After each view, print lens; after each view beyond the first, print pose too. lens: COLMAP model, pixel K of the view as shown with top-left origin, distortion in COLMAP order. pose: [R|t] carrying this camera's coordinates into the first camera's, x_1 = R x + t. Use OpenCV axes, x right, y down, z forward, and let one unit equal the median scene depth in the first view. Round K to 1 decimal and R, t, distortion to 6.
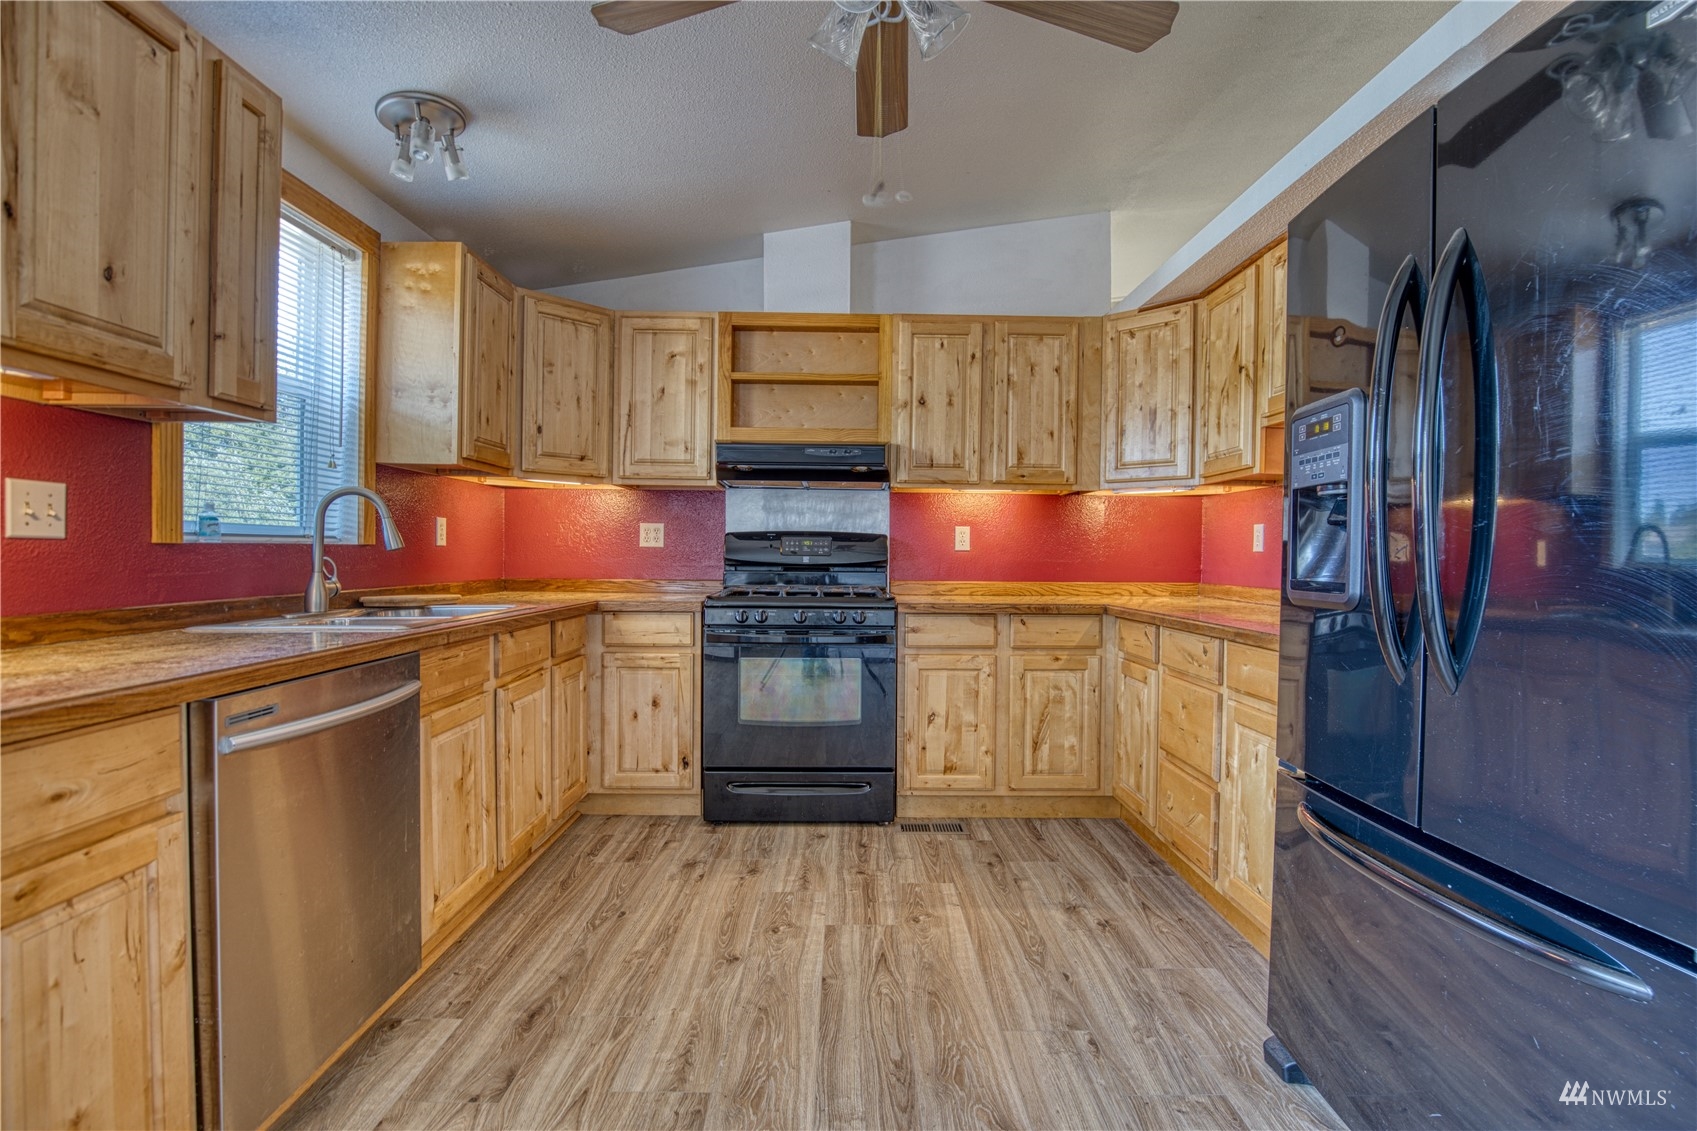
lens RADIAL K [[790.7, 0, 851.5], [0, 790.7, 565.5], [0, 0, 1]] dist [-0.035841, 0.009367]
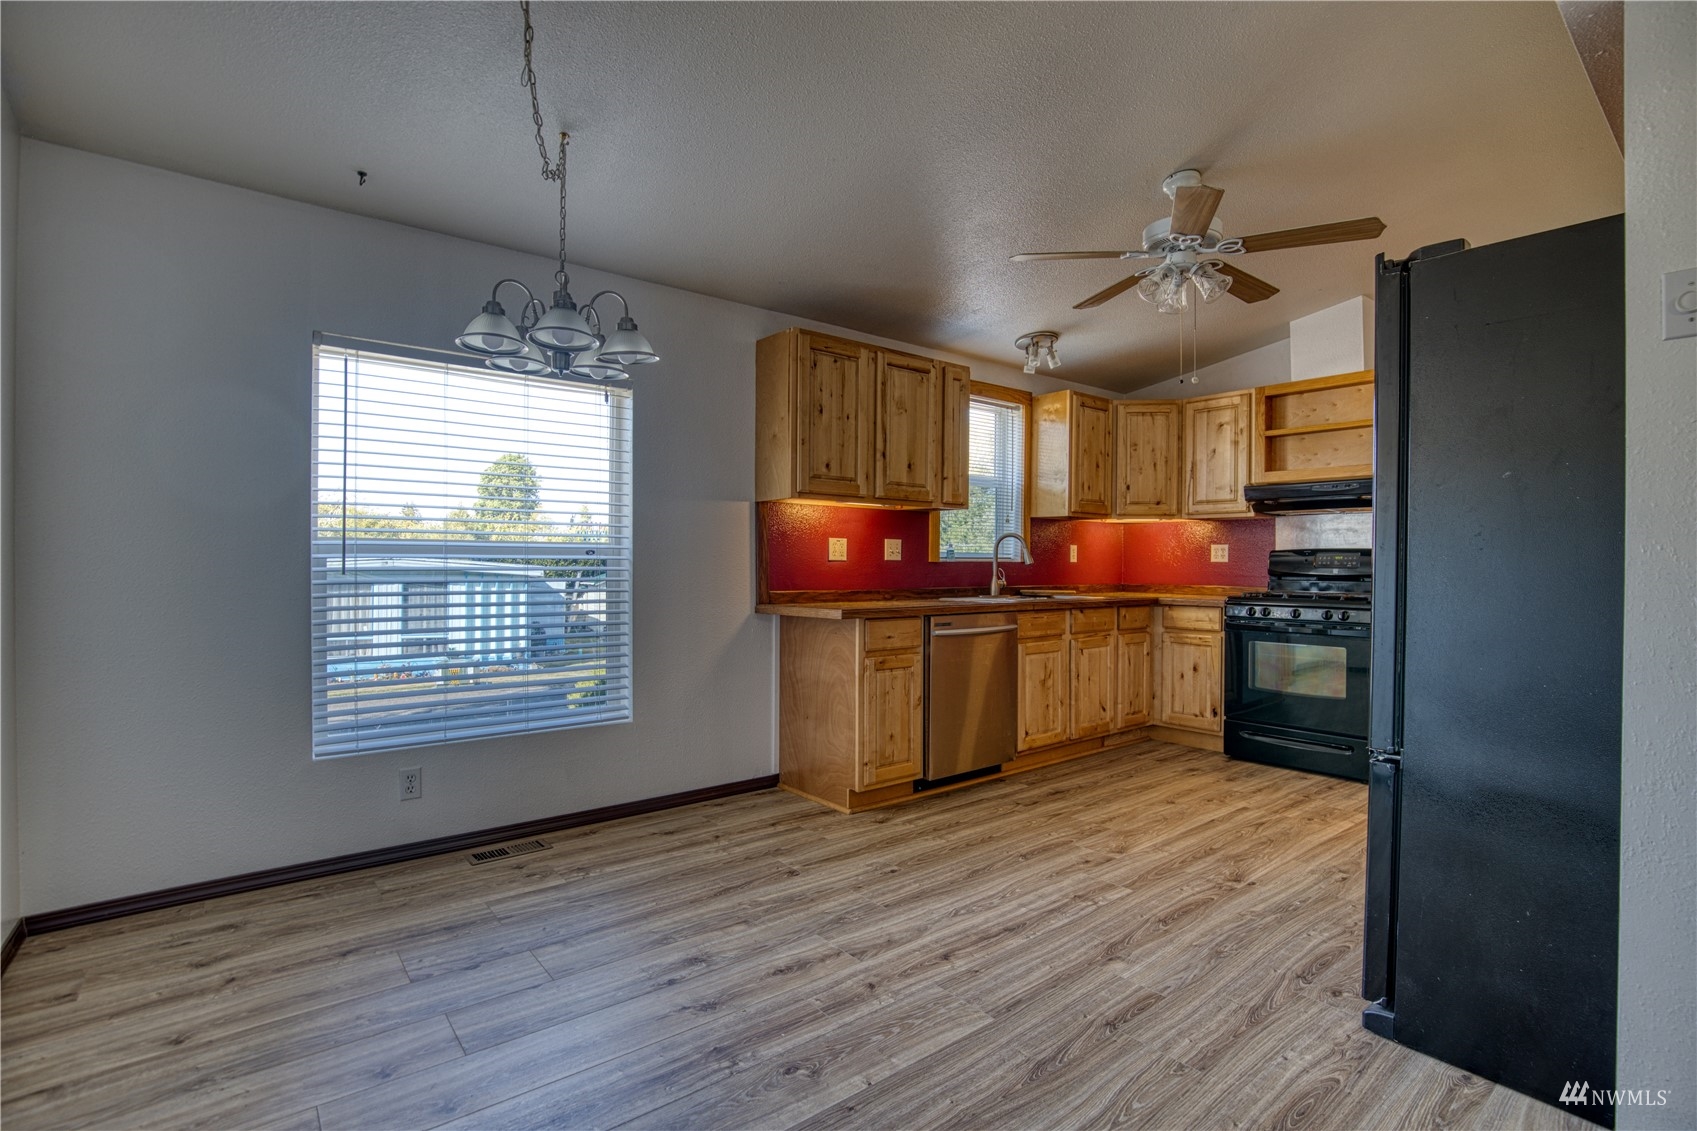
lens RADIAL K [[790.7, 0, 851.5], [0, 790.7, 565.5], [0, 0, 1]] dist [-0.035841, 0.009367]
pose [[0.617523, -0.004292, -0.786541, 0.503561], [-0.012002, 0.999817, -0.014879, 0.012324], [0.786461, 0.018628, 0.617359, -0.404844]]
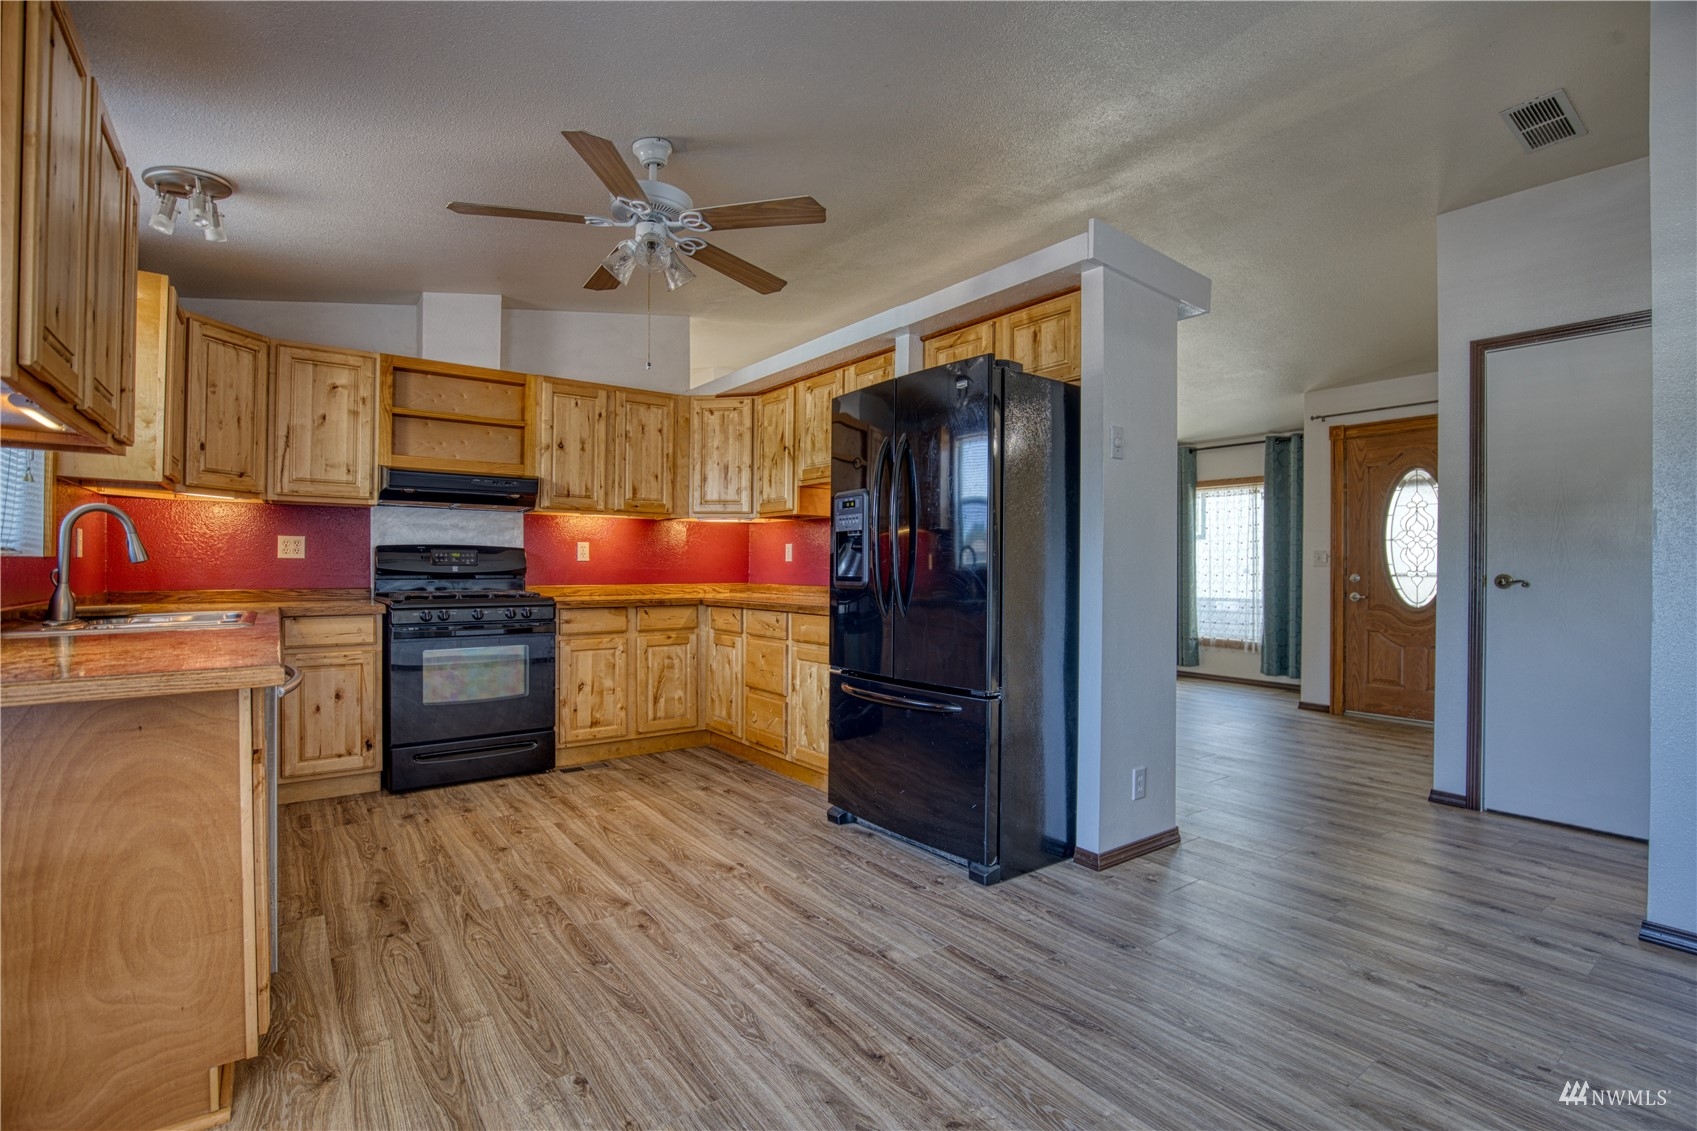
lens RADIAL K [[790.7, 0, 851.5], [0, 790.7, 565.5], [0, 0, 1]] dist [-0.035841, 0.009367]
pose [[0.808484, -0.004913, 0.588497, -0.311004], [0.011318, 0.999910, -0.007202, 0.002871], [-0.588409, 0.012483, 0.808467, -0.347696]]
